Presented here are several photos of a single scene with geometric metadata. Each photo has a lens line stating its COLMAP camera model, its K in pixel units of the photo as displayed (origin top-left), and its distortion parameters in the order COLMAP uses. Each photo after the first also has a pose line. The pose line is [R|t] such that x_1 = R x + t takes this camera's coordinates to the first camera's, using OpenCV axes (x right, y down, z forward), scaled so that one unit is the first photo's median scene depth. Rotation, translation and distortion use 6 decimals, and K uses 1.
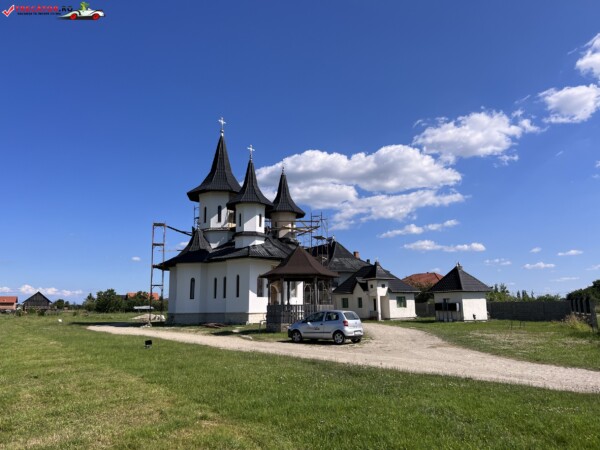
lens RADIAL K [[454.9, 0, 295.9], [0, 454.9, 220.8], [0, 0, 1]] dist [0.044502, -0.049040]
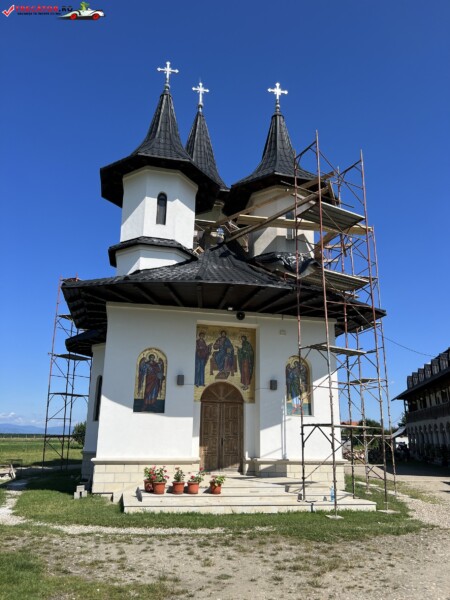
lens RADIAL K [[454.9, 0, 222.9], [0, 454.9, 289.5], [0, 0, 1]] dist [0.044502, -0.049040]
pose [[0.771583, -0.181280, -0.609752, 0.159368], [0.100480, 0.981233, -0.164574, 0.116250], [0.628143, 0.065715, 0.775318, 0.640515]]
